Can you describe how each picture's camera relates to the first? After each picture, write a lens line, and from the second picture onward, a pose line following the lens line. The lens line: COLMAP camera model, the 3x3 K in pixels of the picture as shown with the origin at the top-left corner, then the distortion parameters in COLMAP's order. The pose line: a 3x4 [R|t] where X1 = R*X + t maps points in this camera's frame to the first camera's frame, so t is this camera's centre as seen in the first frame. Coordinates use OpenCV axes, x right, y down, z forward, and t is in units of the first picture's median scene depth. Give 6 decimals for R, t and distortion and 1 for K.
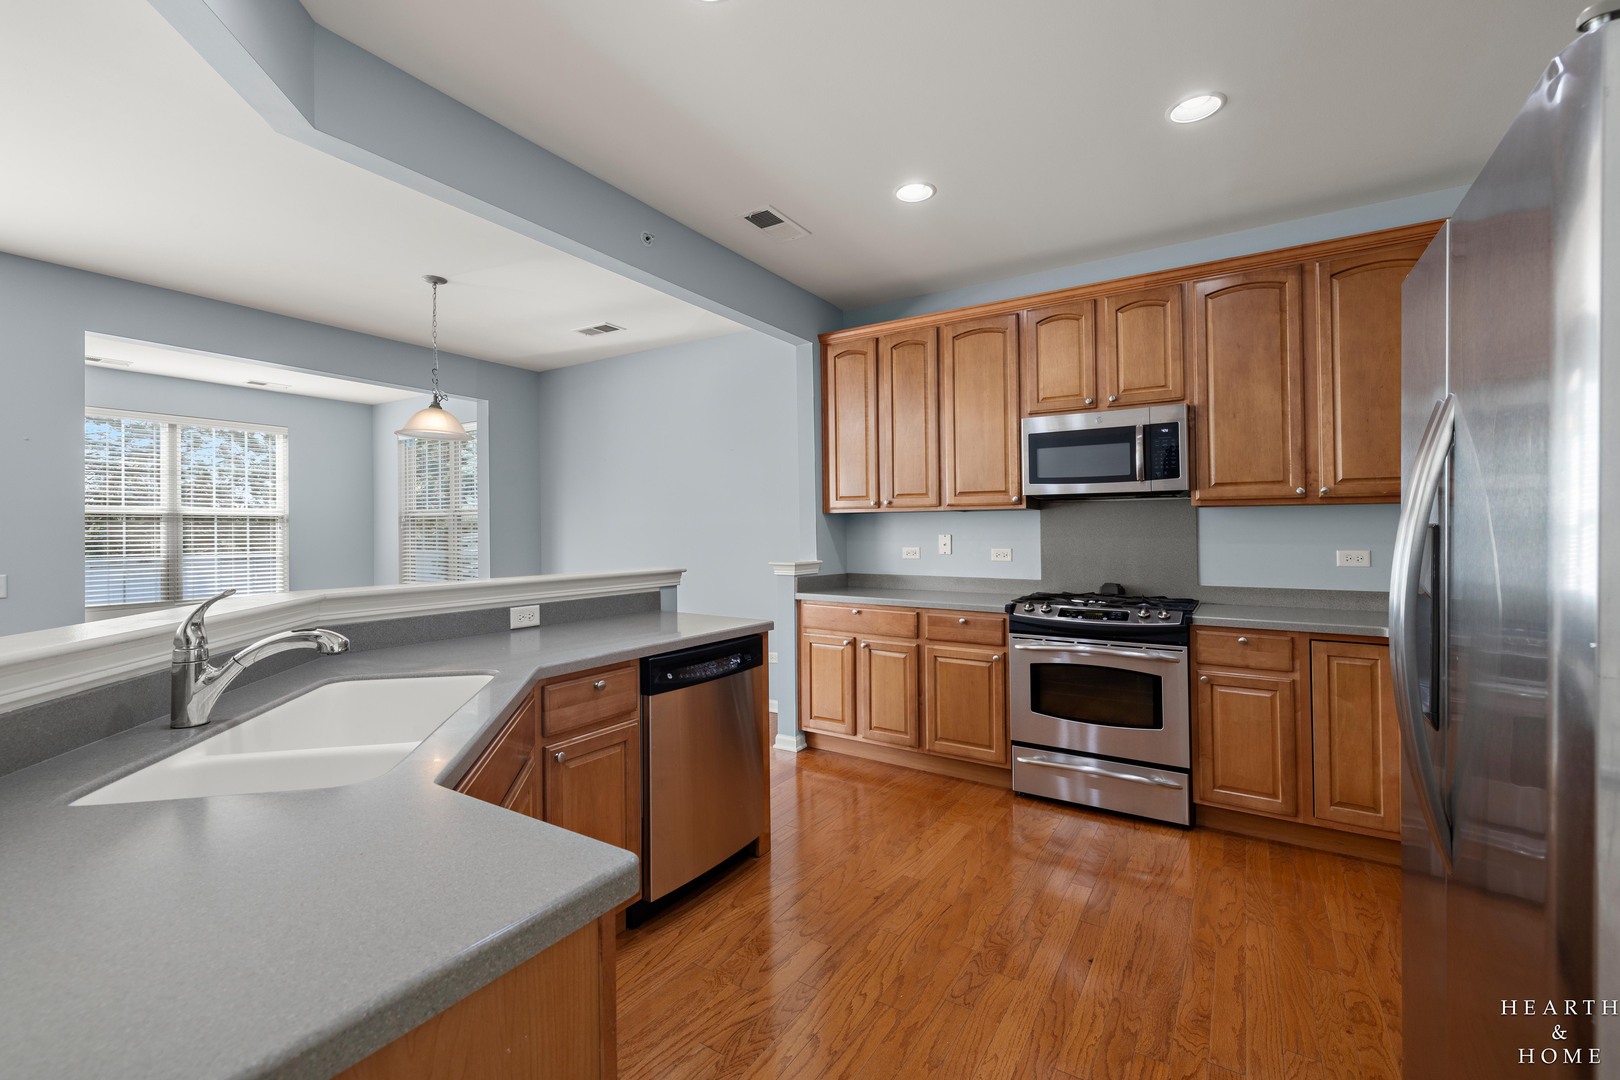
lens RADIAL K [[680.4, 0, 804.4], [0, 680.4, 528.4], [0, 0, 1]] dist [0.002274, 0.000950]
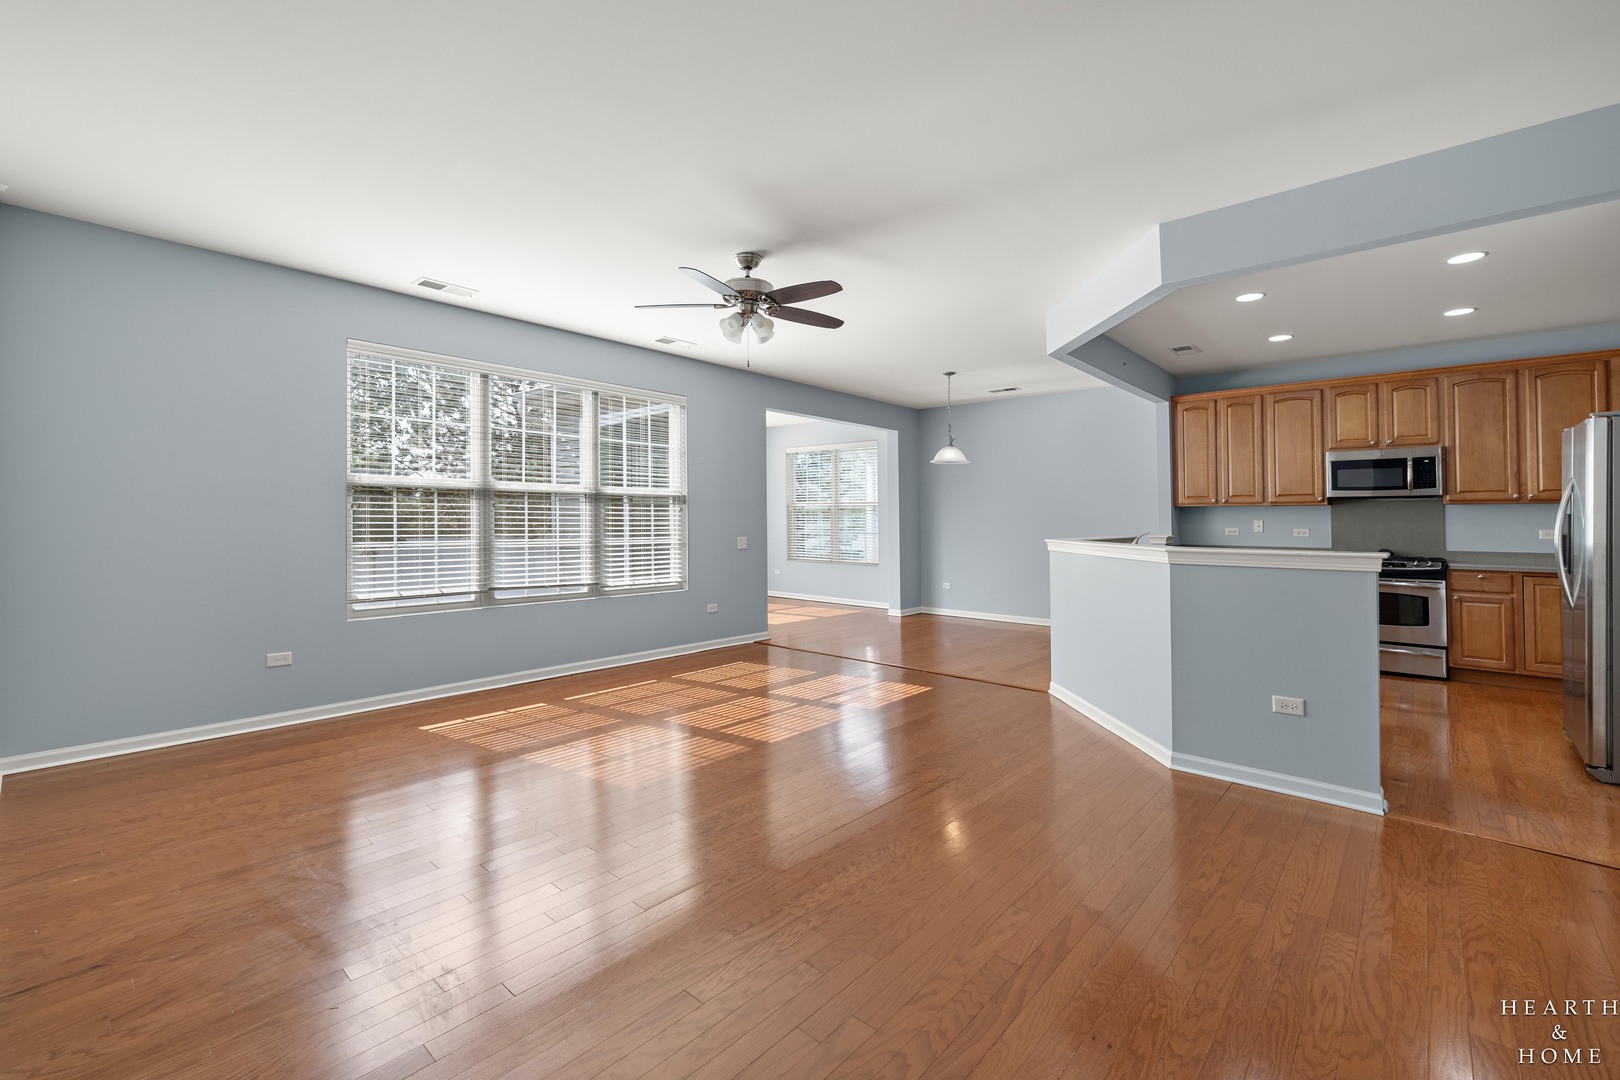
lens RADIAL K [[680.4, 0, 816.4], [0, 680.4, 508.5], [0, 0, 1]] dist [0.002274, 0.000950]
pose [[0.986506, 0.005677, -0.163625, -0.658729], [-0.007308, 0.999929, -0.009362, 0.005904], [0.163561, 0.010432, 0.986478, -0.889752]]
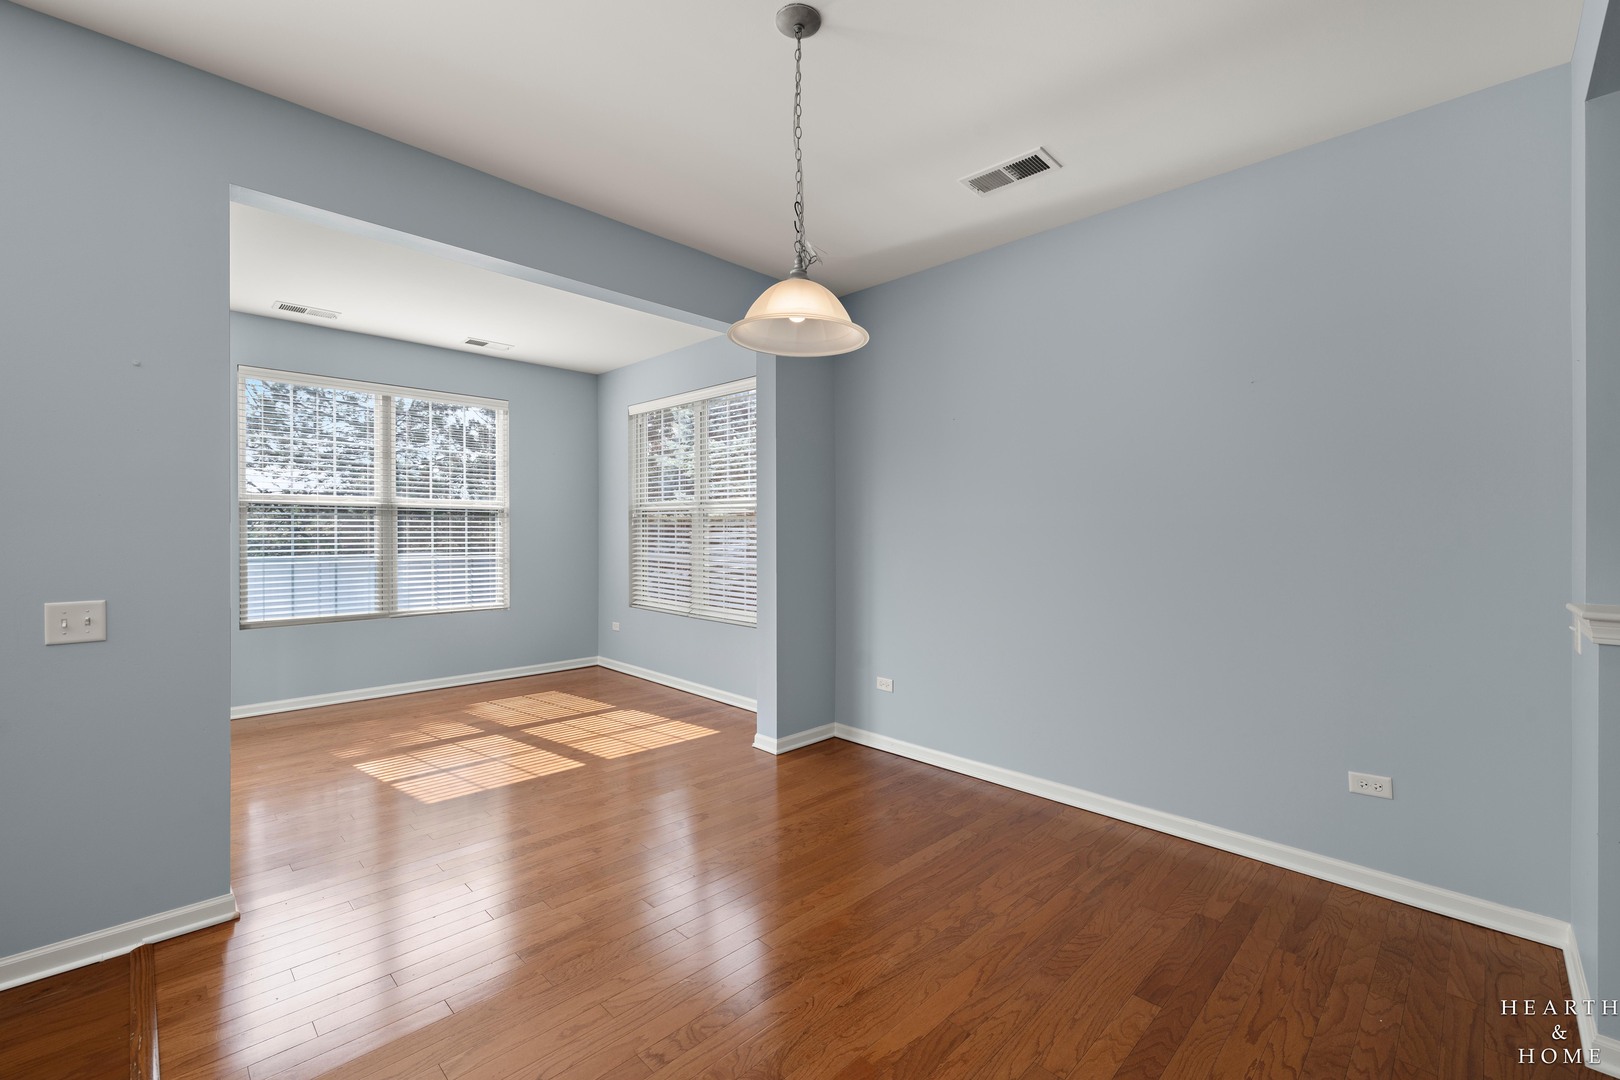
lens RADIAL K [[680.4, 0, 813.8], [0, 680.4, 529.8], [0, 0, 1]] dist [0.002274, 0.000950]
pose [[0.978049, 0.004628, -0.208323, -0.462126], [-0.004469, 0.999989, 0.001234, 0.007742], [0.208326, -0.000276, 0.978059, 0.558478]]
